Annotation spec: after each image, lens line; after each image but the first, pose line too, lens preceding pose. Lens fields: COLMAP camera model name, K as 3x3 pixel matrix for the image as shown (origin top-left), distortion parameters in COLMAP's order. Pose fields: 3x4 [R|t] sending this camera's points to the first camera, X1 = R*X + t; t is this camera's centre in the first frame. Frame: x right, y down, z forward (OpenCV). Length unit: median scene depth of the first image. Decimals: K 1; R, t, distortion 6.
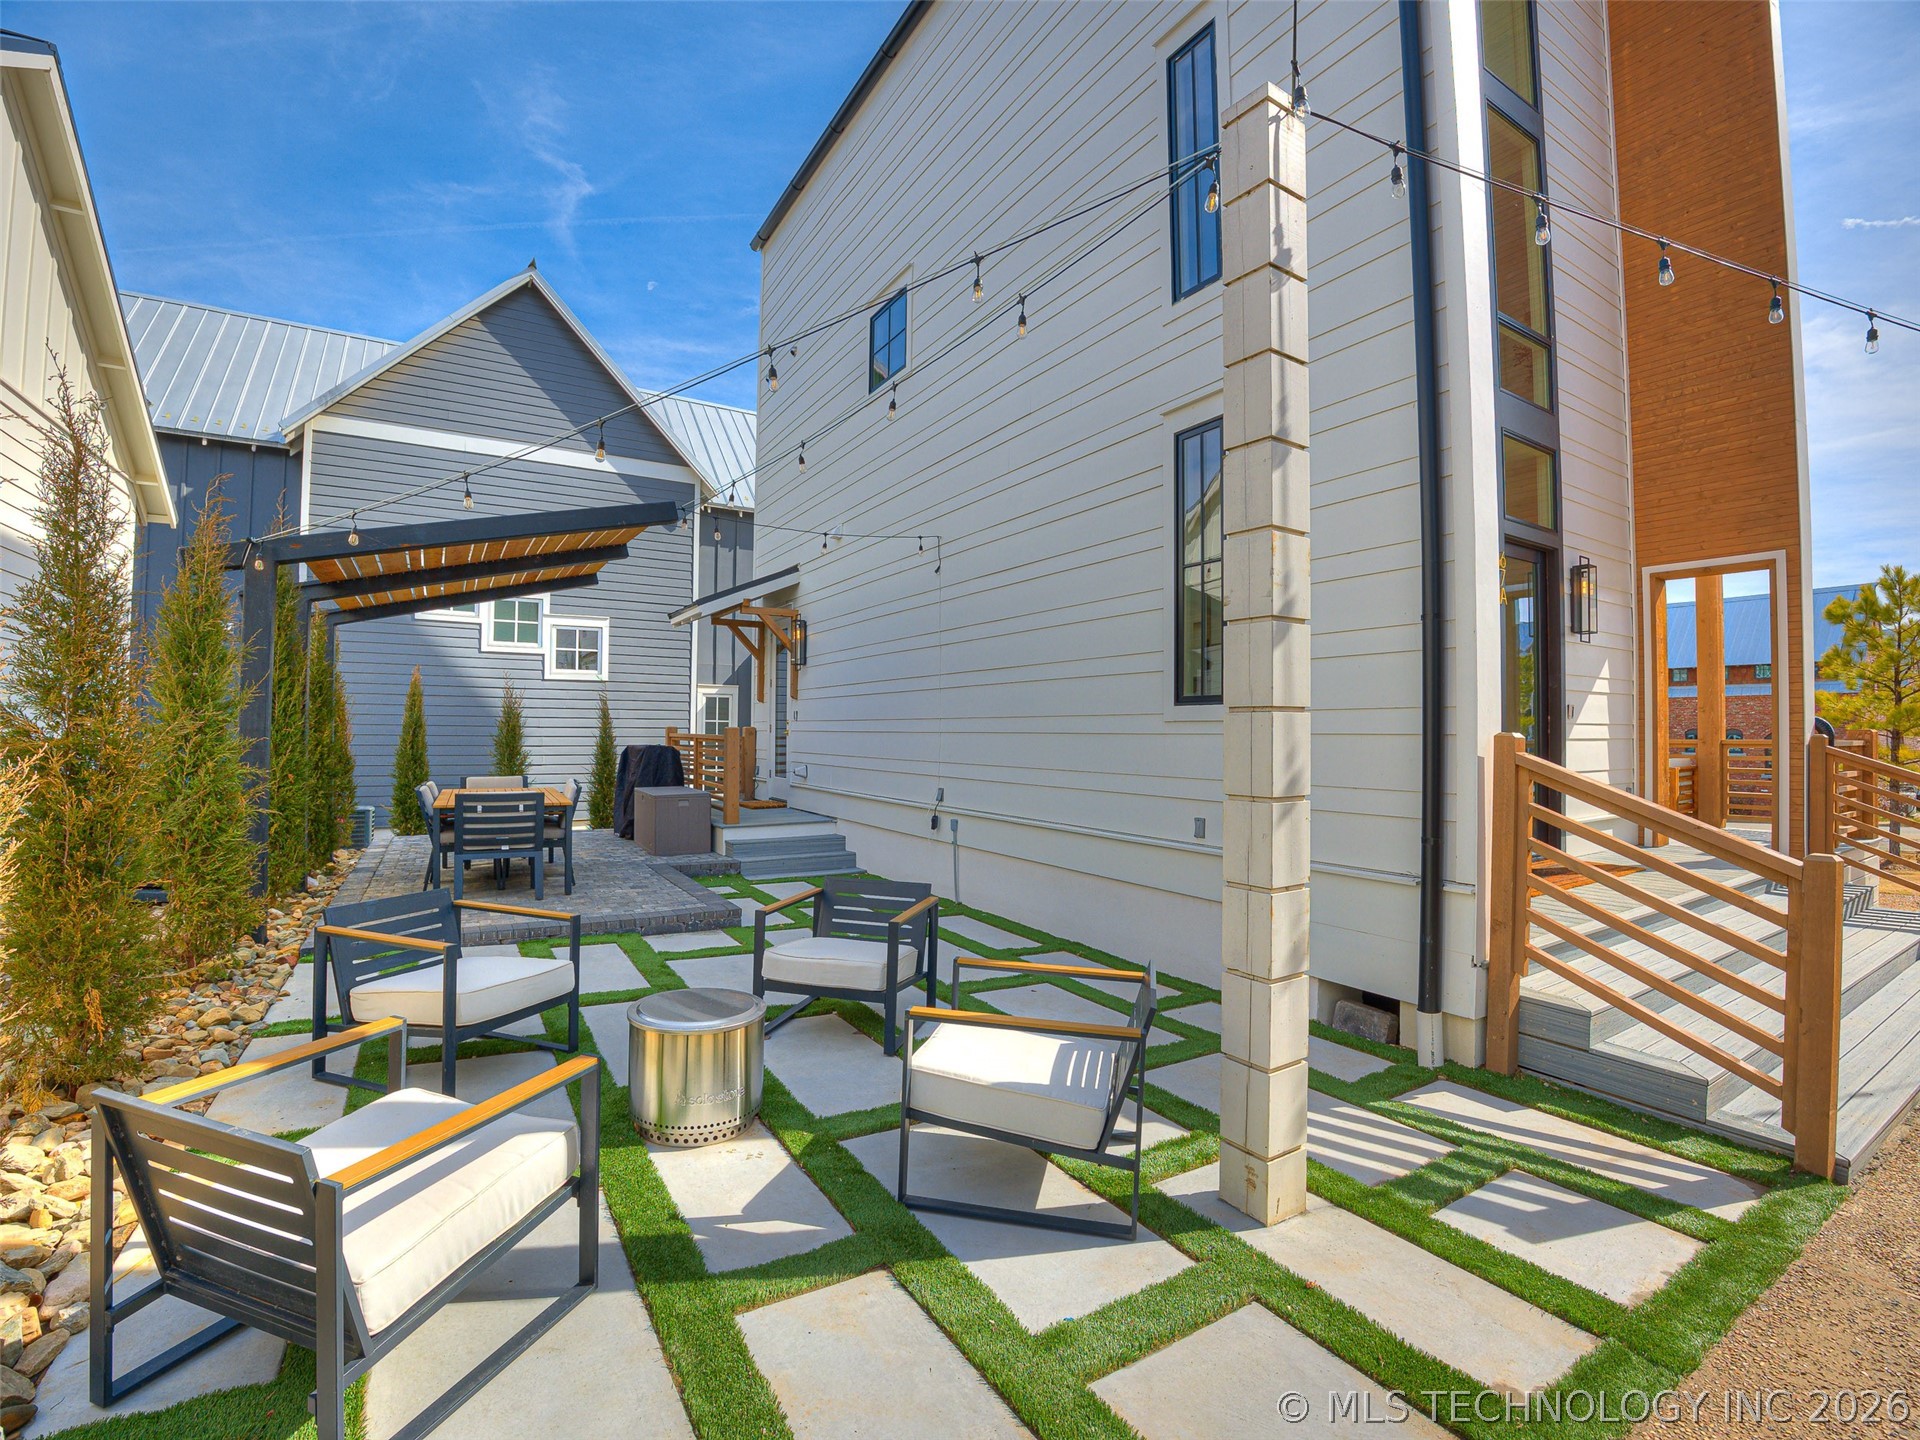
lens RADIAL K [[863.3, 0, 957.1], [0, 863.3, 728.3], [0, 0, 1]] dist [-0.071089, 0.011785]
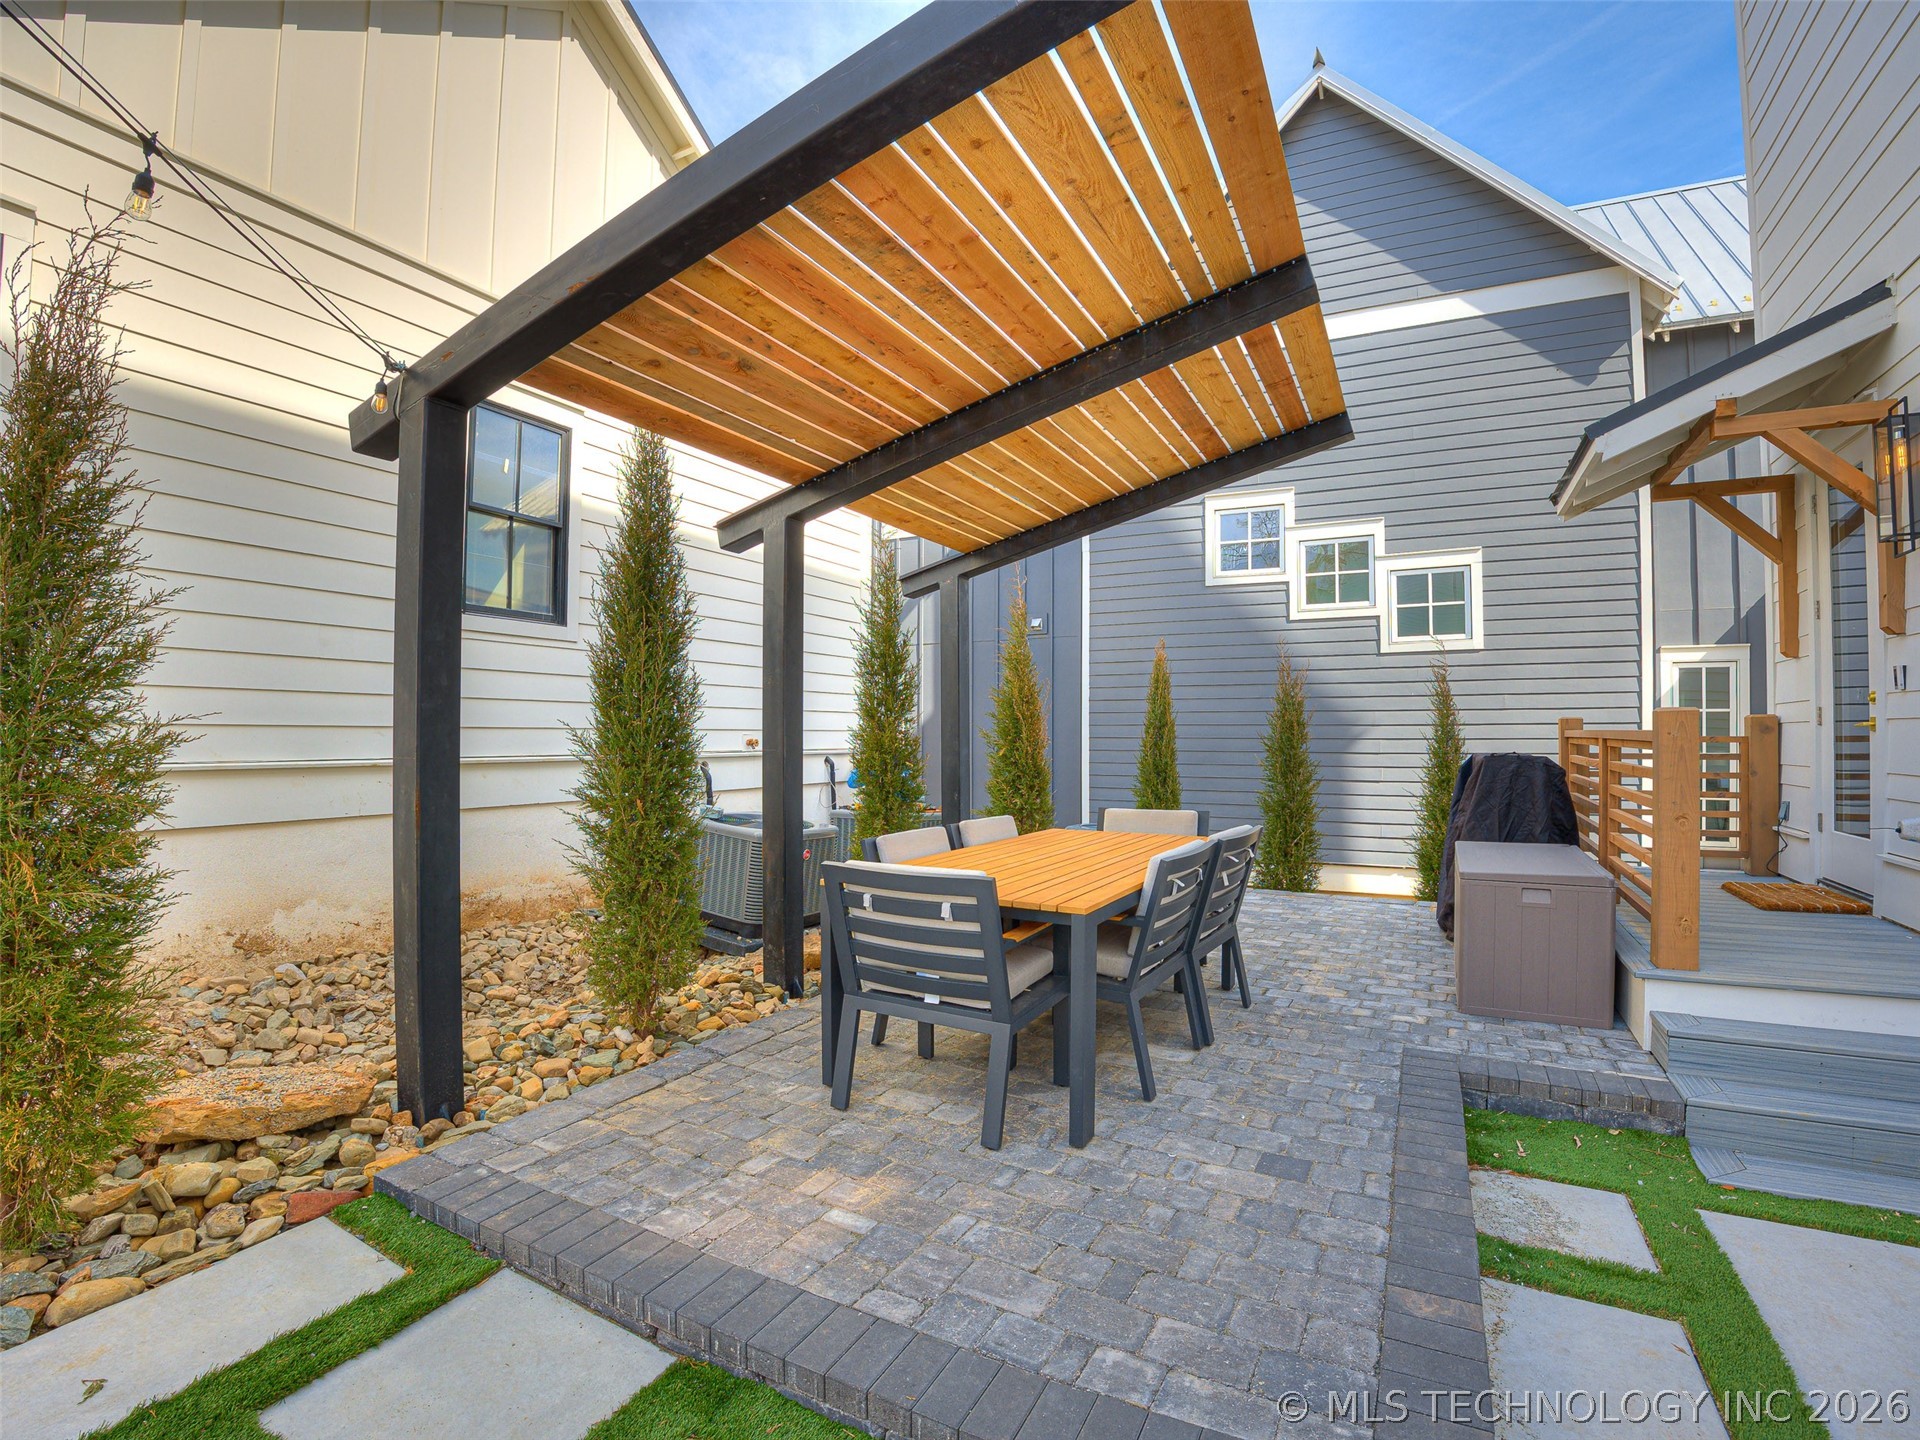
lens RADIAL K [[863.3, 0, 957.1], [0, 863.3, 728.3], [0, 0, 1]] dist [-0.071089, 0.011785]
pose [[0.501847, -0.013446, -0.864852, -0.086619], [0.008417, 0.999908, -0.010662, 0.006793], [0.864915, -0.001929, 0.501914, 0.433182]]
